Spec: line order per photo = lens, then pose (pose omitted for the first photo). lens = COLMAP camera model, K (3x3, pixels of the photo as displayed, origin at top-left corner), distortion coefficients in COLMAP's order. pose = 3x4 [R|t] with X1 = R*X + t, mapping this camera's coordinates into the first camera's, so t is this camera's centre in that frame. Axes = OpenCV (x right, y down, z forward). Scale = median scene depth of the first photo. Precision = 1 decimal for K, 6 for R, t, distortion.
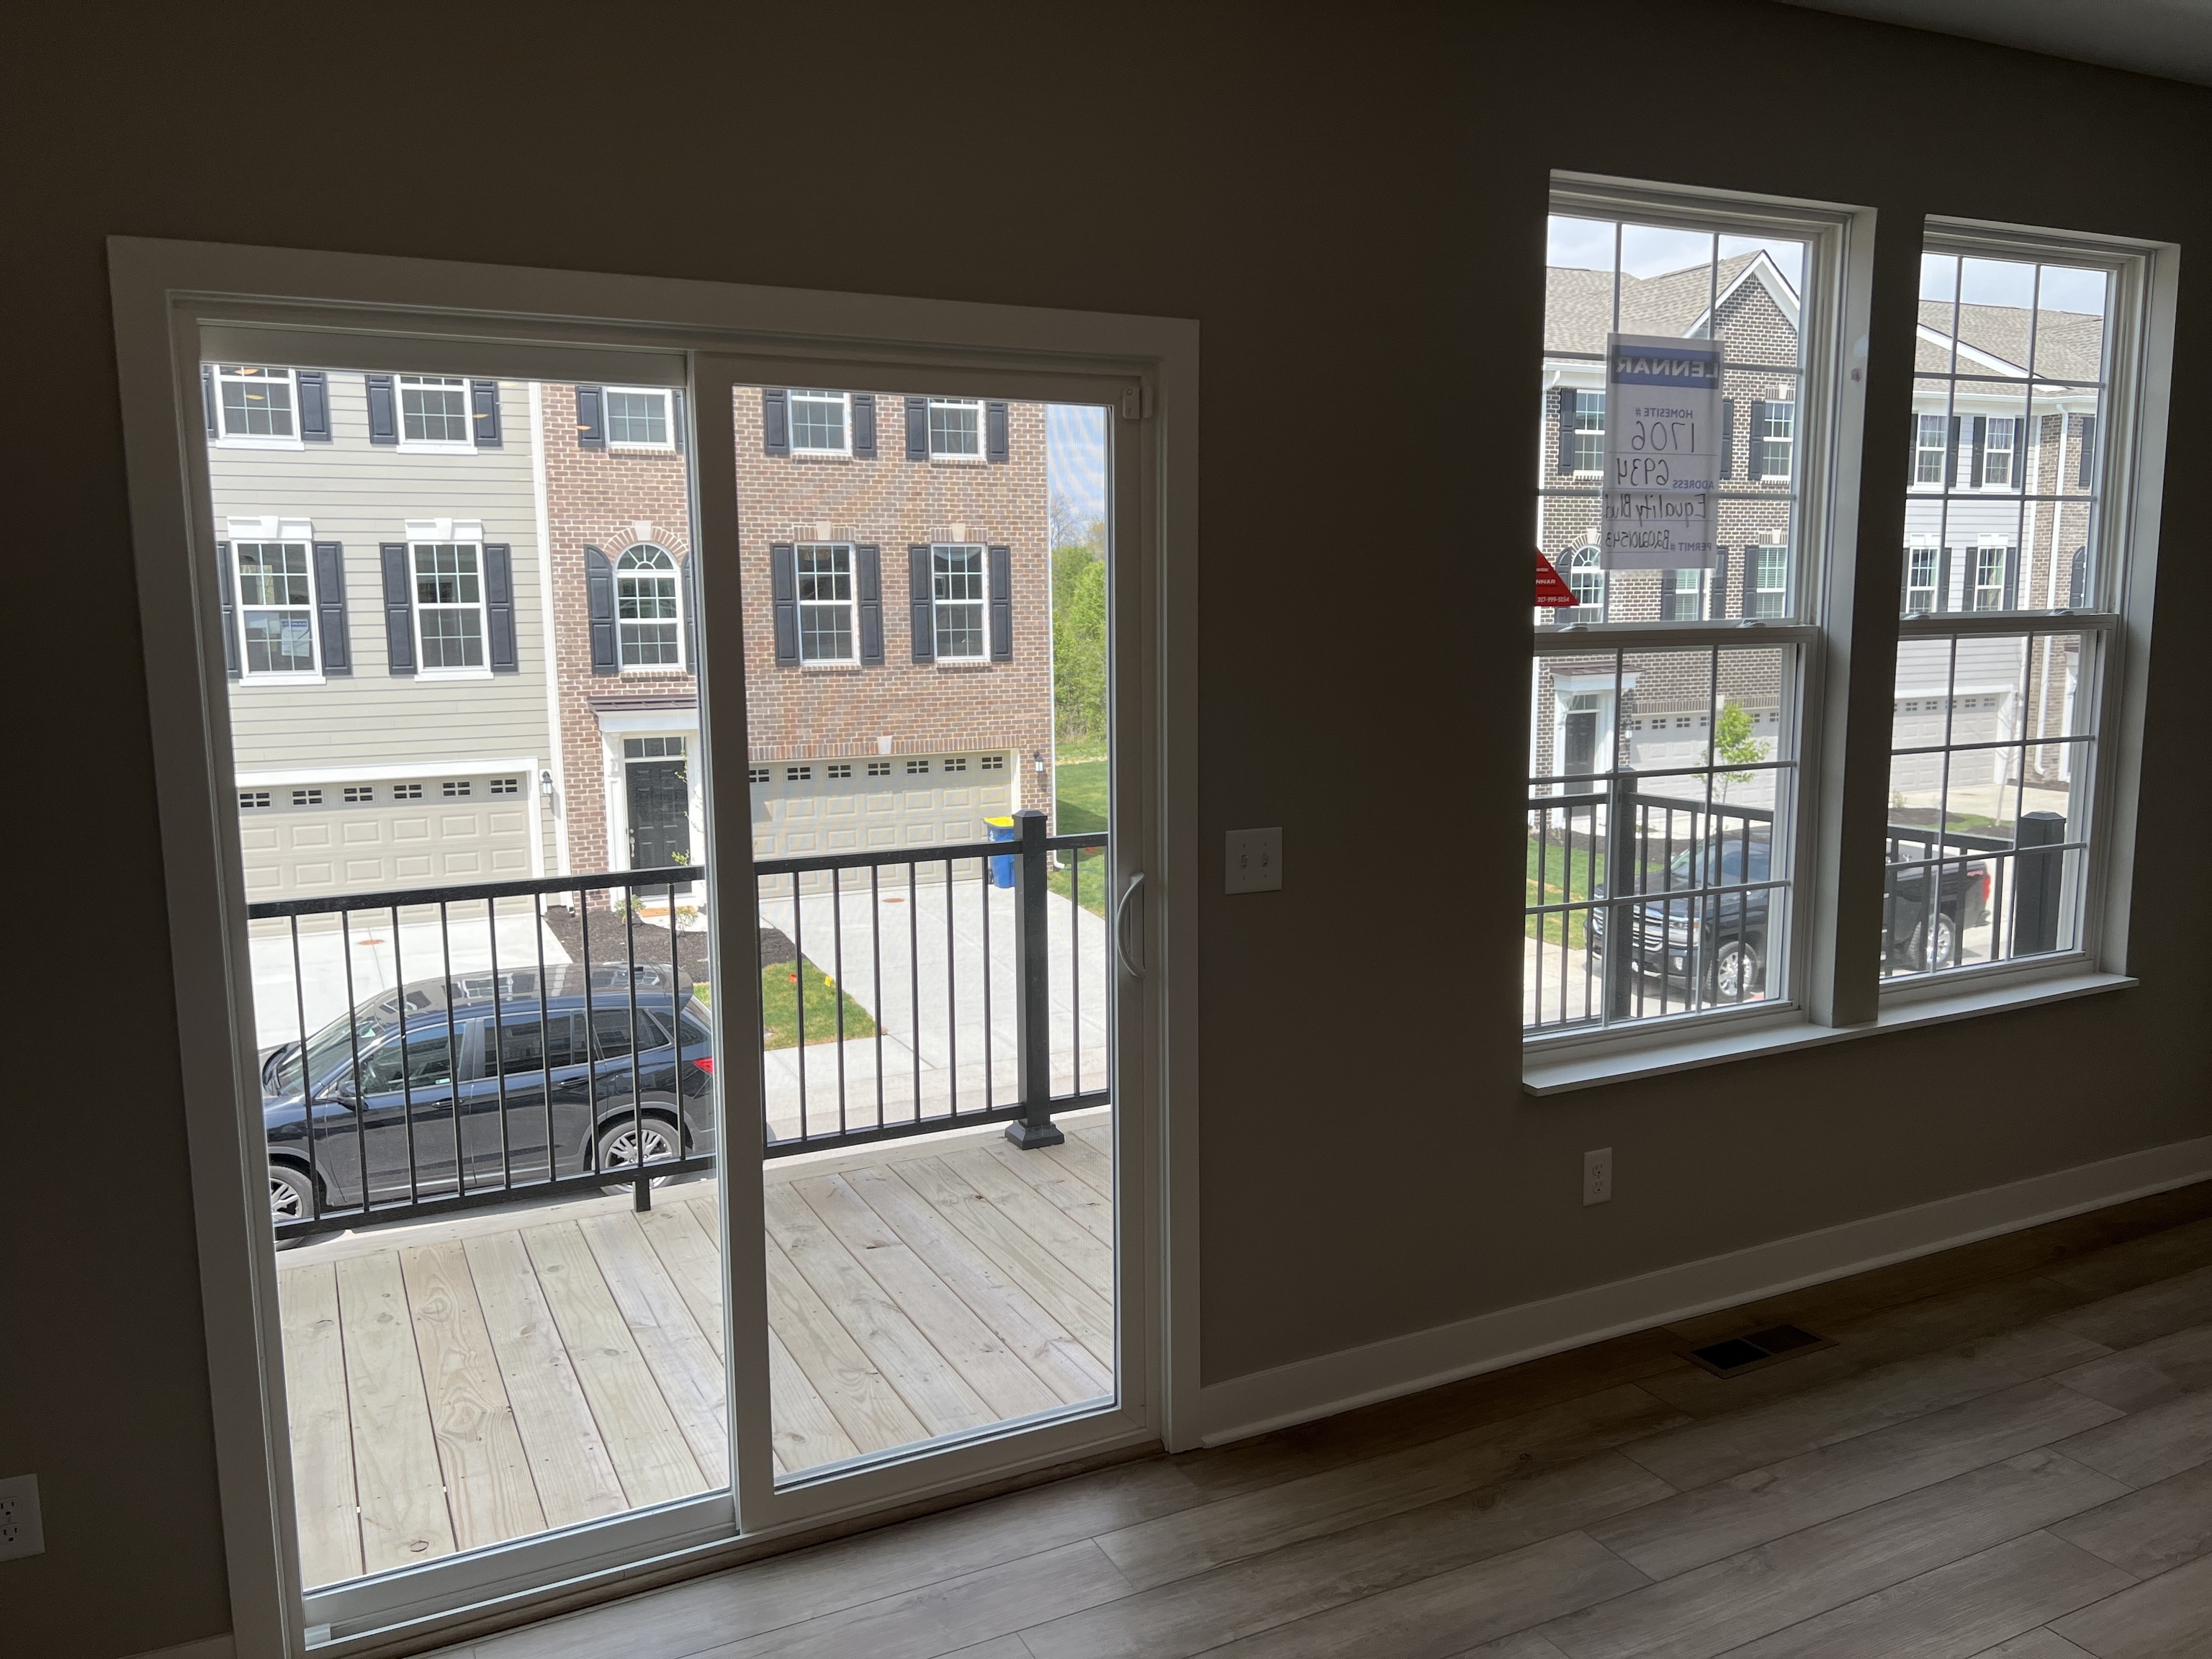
lens RADIAL K [[1660.4, 0, 1117.4], [0, 1660.4, 820.1], [0, 0, 1]] dist [0.065172, -0.077627]
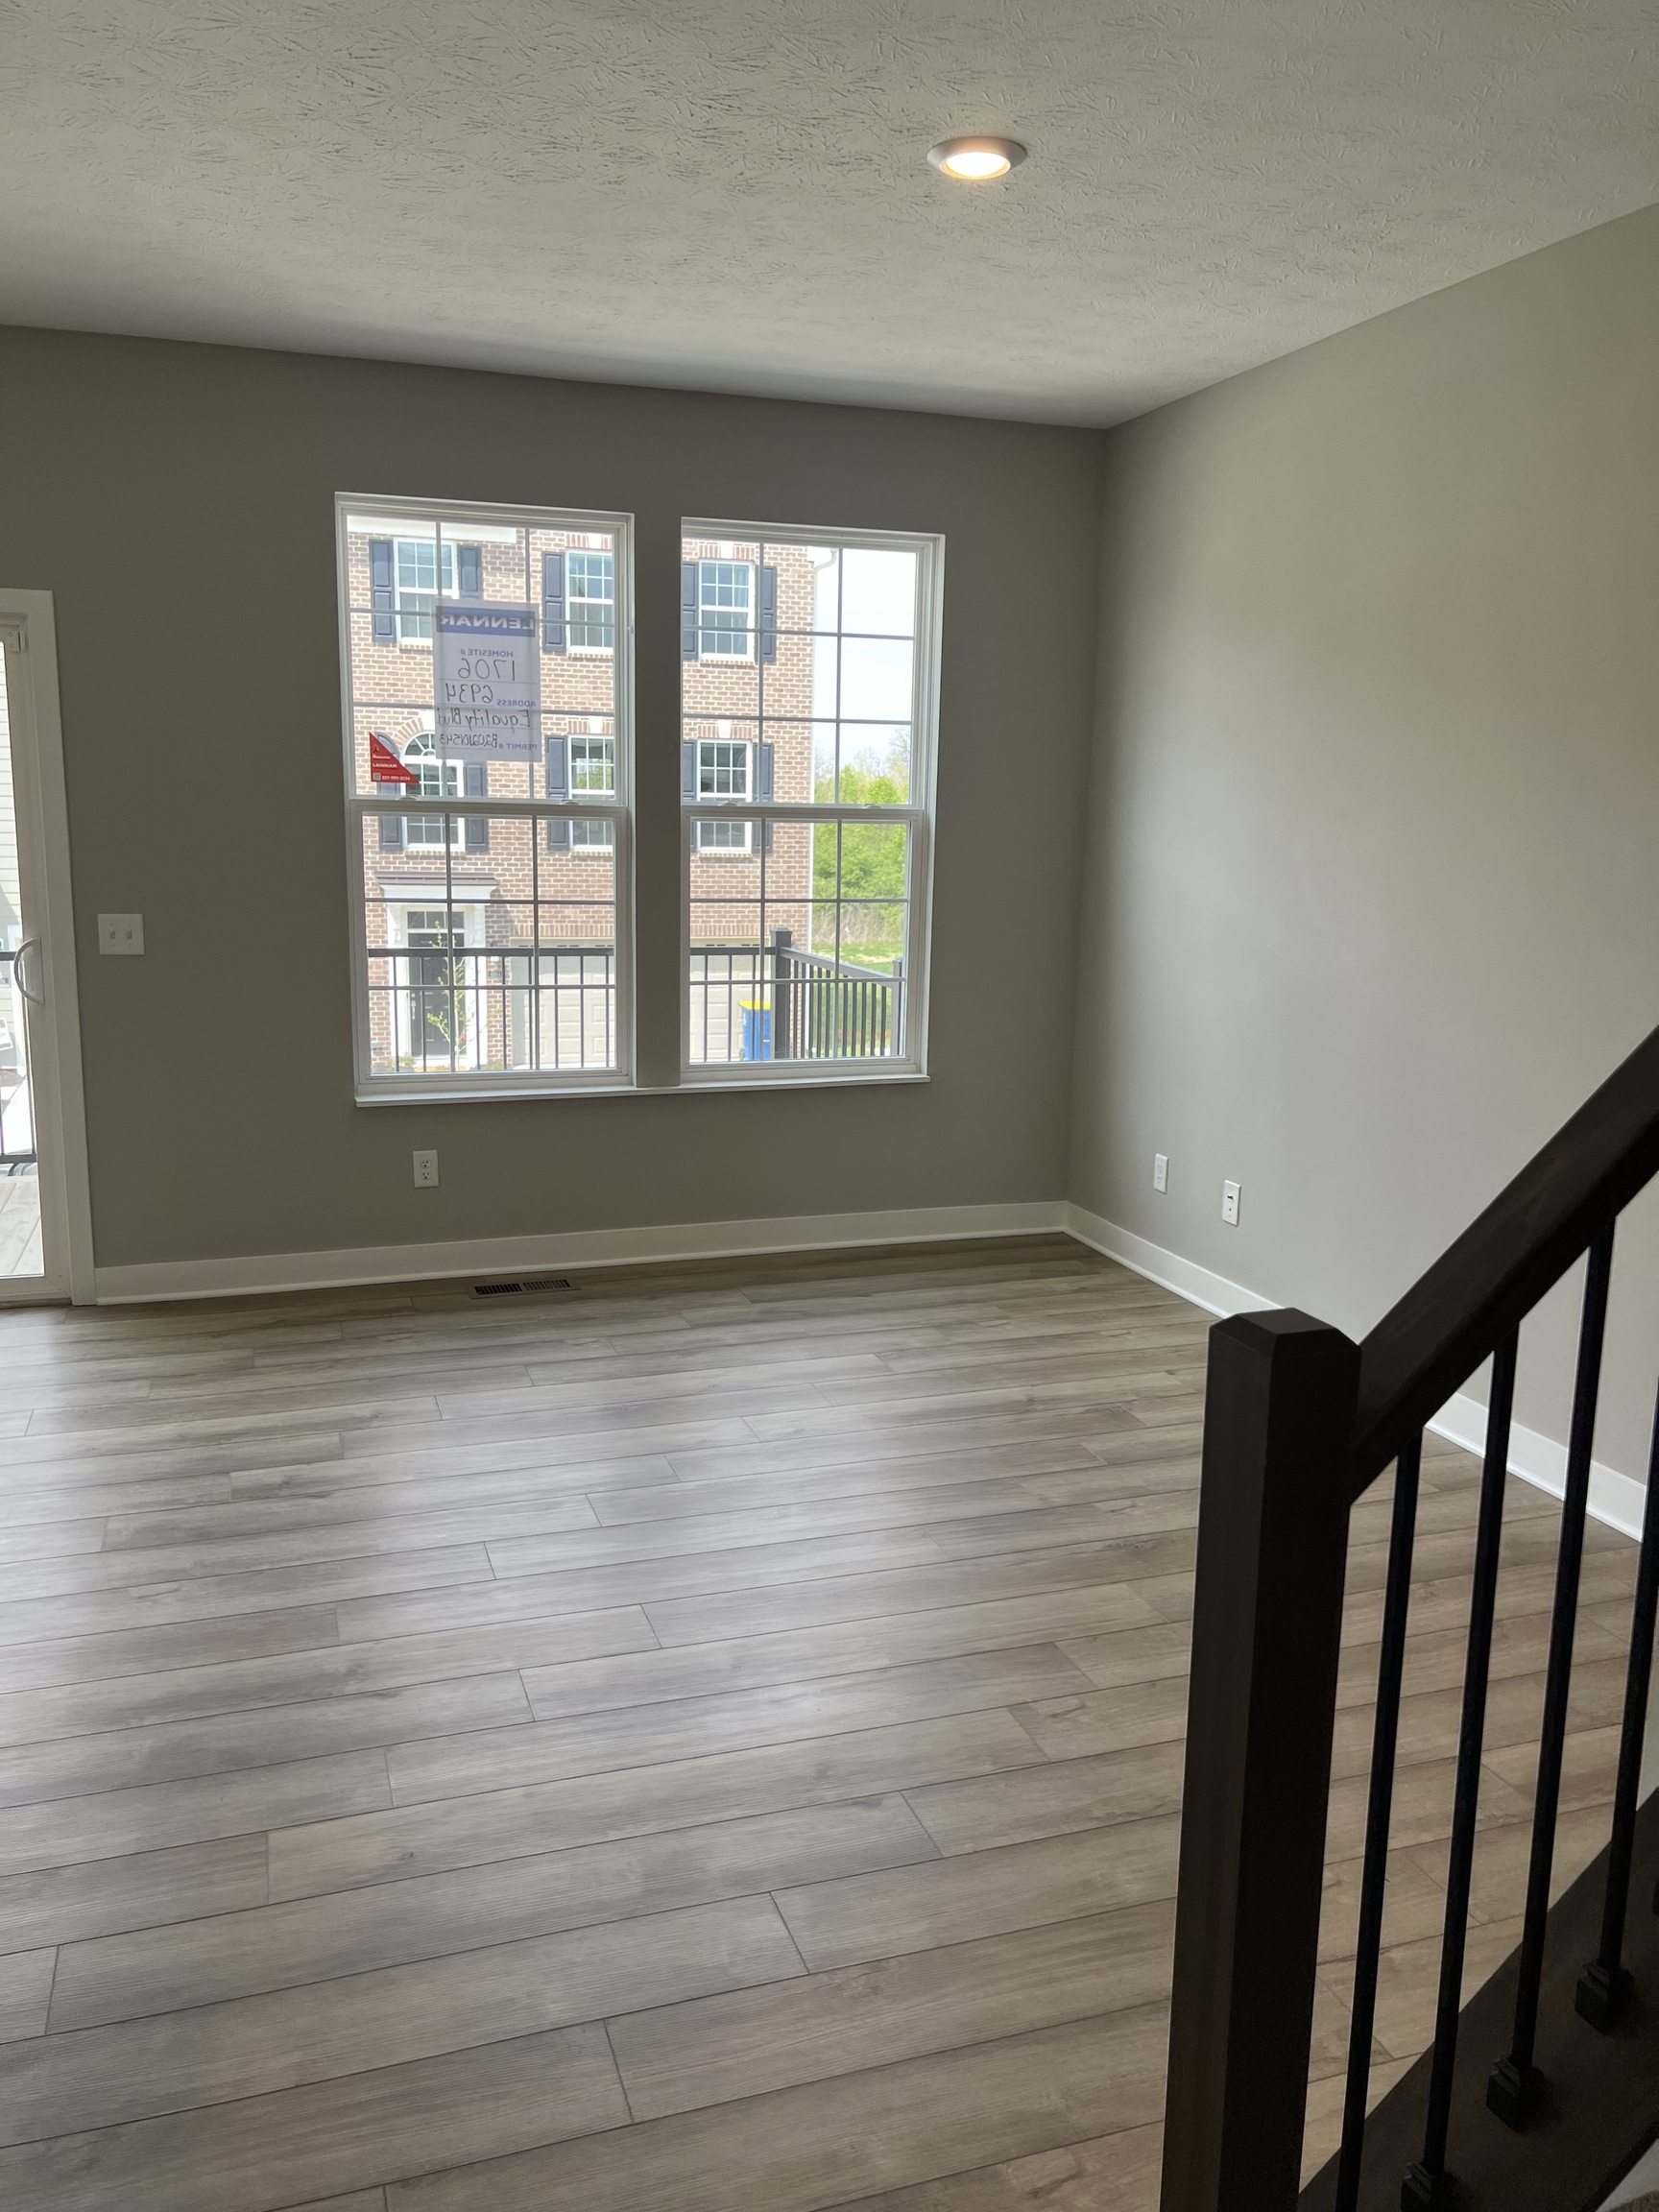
lens RADIAL K [[1660.4, 0, 810.0], [0, 1660.4, 1105.1], [0, 0, 1]] dist [0.065172, -0.077627]
pose [[0.990067, 0.054023, -0.129800, 0.813337], [-0.047564, 0.997495, 0.052356, 0.061346], [0.132303, -0.045662, 0.990157, -0.426794]]
